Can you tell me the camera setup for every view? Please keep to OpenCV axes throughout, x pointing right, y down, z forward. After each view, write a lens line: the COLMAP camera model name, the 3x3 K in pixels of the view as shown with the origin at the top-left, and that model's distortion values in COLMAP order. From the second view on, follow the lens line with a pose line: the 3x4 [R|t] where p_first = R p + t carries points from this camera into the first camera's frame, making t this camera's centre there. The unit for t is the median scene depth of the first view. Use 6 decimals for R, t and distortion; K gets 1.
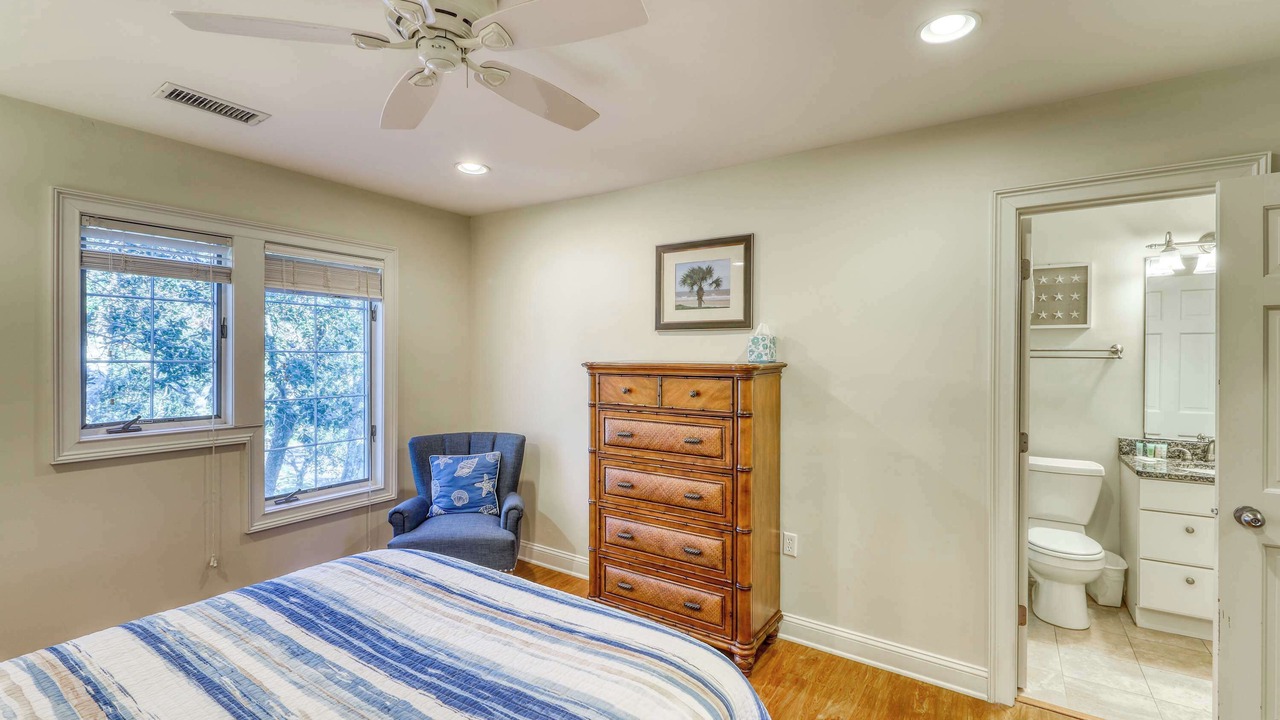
lens RADIAL K [[553.2, 0, 648.9], [0, 553.2, 354.3], [0, 0, 1]] dist [0.000809, -0.000144]
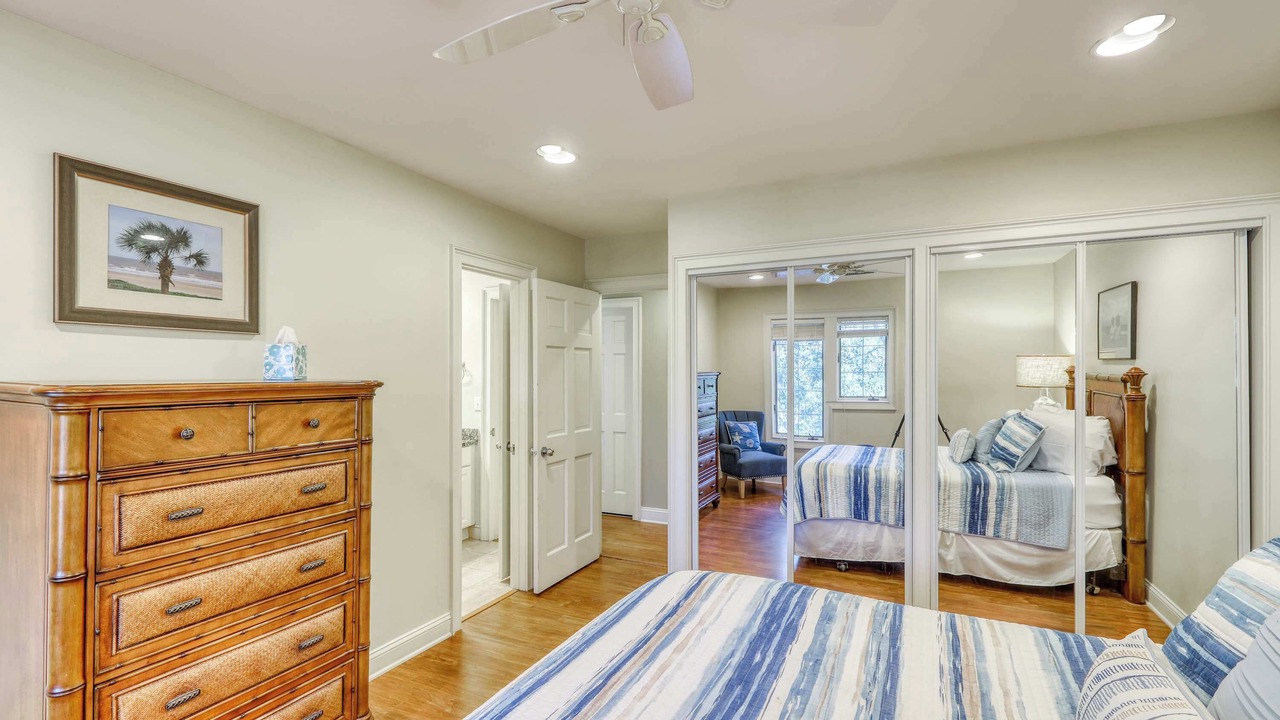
lens RADIAL K [[596.7, 0, 634.2], [0, 596.7, 364.3], [0, 0, 1]] dist [0.017180, -0.000076]
pose [[-0.133612, 0.008290, 0.990999, -0.707777], [-0.003652, 0.999954, -0.008857, -0.001059], [-0.991027, -0.004802, -0.133575, 0.643242]]
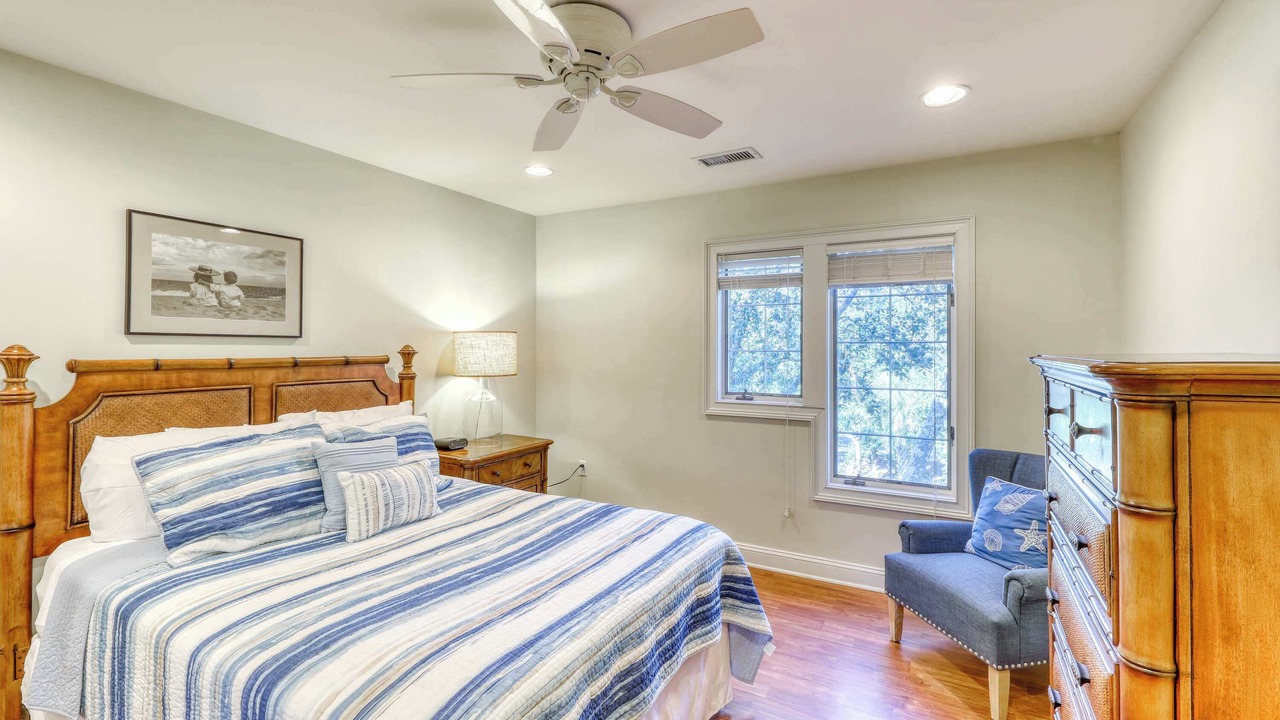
lens RADIAL K [[560.6, 0, 633.9], [0, 560.6, 345.4], [0, 0, 1]] dist [0.015448, -0.007565]
pose [[0.061715, -0.006851, -0.998070, 0.460953], [0.000031, 0.999976, -0.006862, 0.008884], [0.998094, 0.000393, 0.061714, 0.594586]]
